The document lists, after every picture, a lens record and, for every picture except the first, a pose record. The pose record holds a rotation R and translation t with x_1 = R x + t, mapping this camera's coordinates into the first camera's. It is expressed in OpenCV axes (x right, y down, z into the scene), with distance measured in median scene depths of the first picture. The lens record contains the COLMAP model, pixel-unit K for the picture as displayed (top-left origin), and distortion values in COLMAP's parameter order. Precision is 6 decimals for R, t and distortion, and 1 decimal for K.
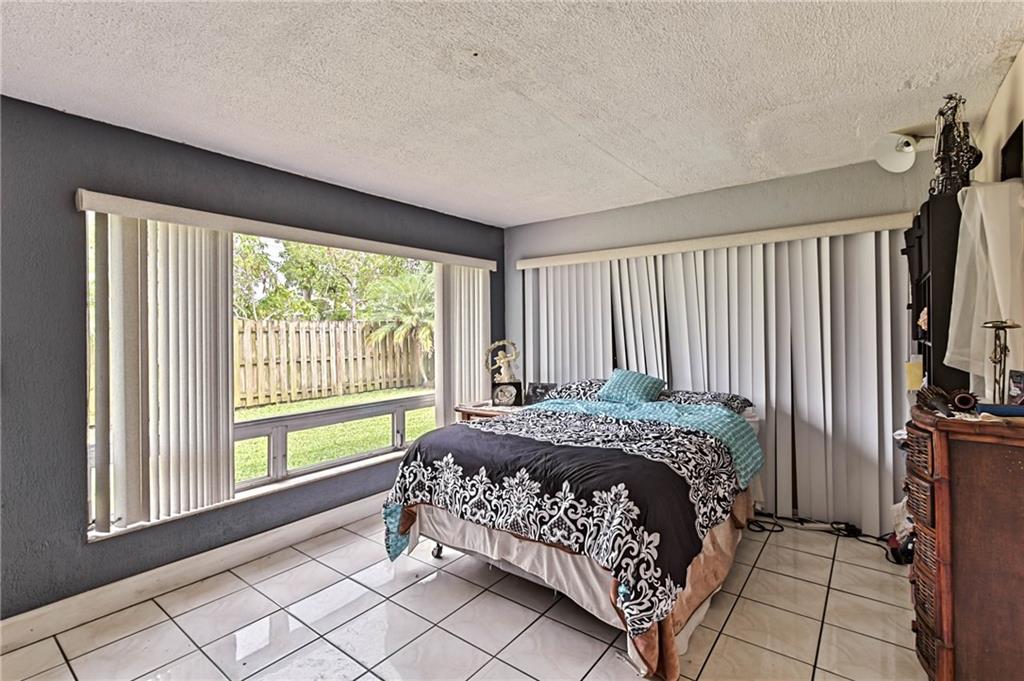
lens RADIAL K [[475.8, 0, 501.5], [0, 475.8, 322.7], [0, 0, 1]] dist [-0.000053, -0.000119]
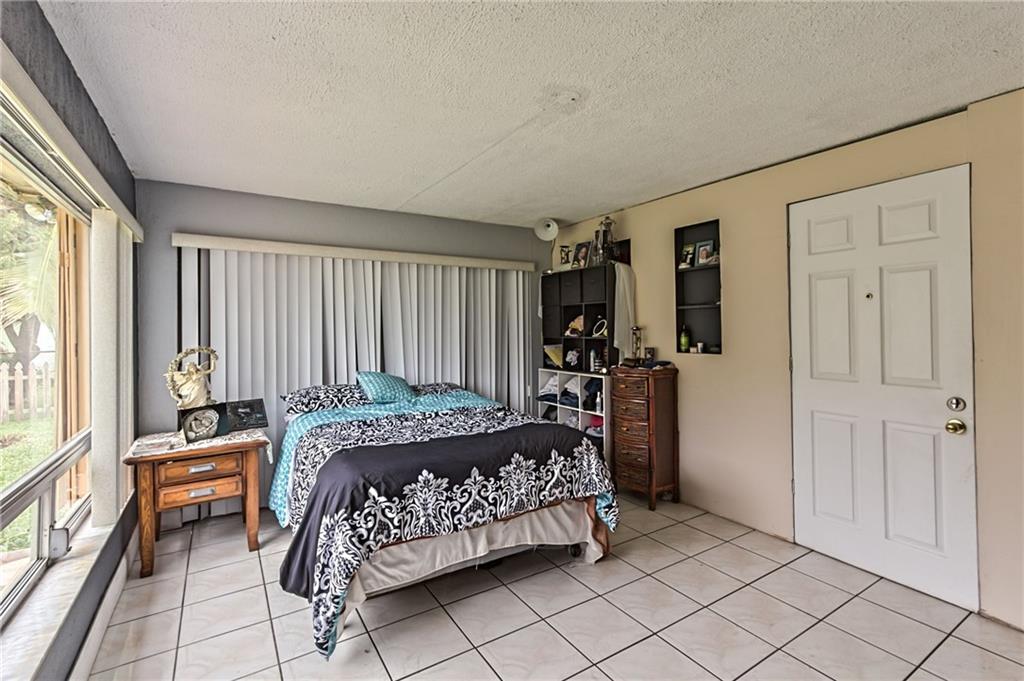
lens RADIAL K [[475.8, 0, 515.1], [0, 475.8, 337.3], [0, 0, 1]] dist [-0.000053, -0.000119]
pose [[0.327139, -0.005528, 0.944960, -0.912623], [-0.004187, 0.999965, 0.007299, 0.028954], [-0.944967, -0.006344, 0.327104, 0.593352]]
